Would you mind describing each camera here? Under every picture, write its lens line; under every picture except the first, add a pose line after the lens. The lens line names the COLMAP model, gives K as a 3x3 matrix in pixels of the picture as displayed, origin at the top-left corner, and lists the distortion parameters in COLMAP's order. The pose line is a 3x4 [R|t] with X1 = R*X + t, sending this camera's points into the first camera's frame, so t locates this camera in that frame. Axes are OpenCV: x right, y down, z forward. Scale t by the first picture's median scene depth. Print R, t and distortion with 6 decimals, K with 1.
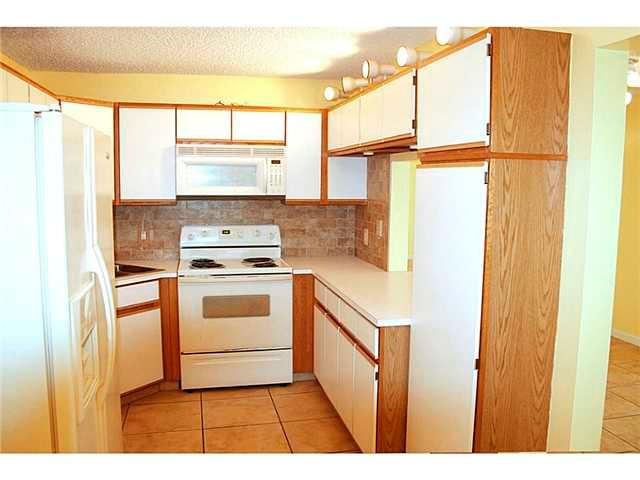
lens RADIAL K [[575.7, 0, 318.5], [0, 575.7, 241.5], [0, 0, 1]] dist [-0.038254, 0.017291]
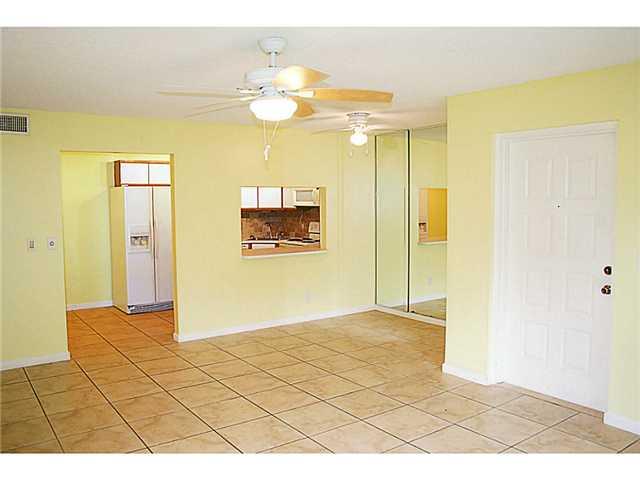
lens RADIAL K [[575.7, 0, 321.2], [0, 575.7, 239.7], [0, 0, 1]] dist [-0.038254, 0.017291]
pose [[0.409373, 0.058433, -0.910494, 1.610186], [-0.087727, 0.995844, 0.024467, -0.016795], [0.908140, 0.069859, 0.412798, 0.215017]]
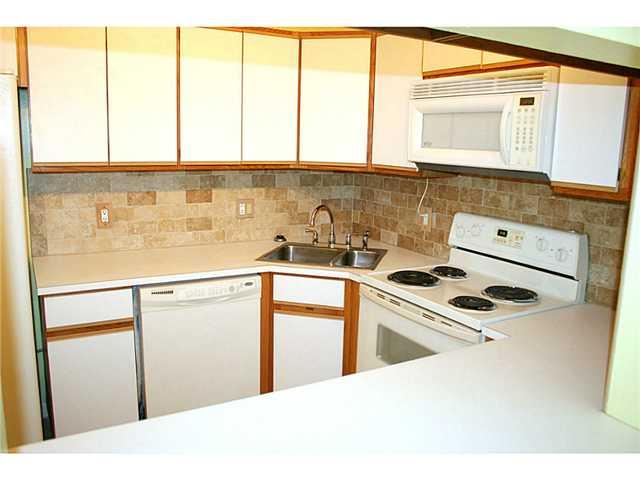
lens RADIAL K [[575.7, 0, 321.3], [0, 575.7, 239.9], [0, 0, 1]] dist [-0.038254, 0.017291]
pose [[0.321177, 0.165547, -0.932437, 0.315574], [-0.128642, 0.983103, 0.130232, -0.061213], [0.938241, 0.078123, 0.337047, 0.649585]]
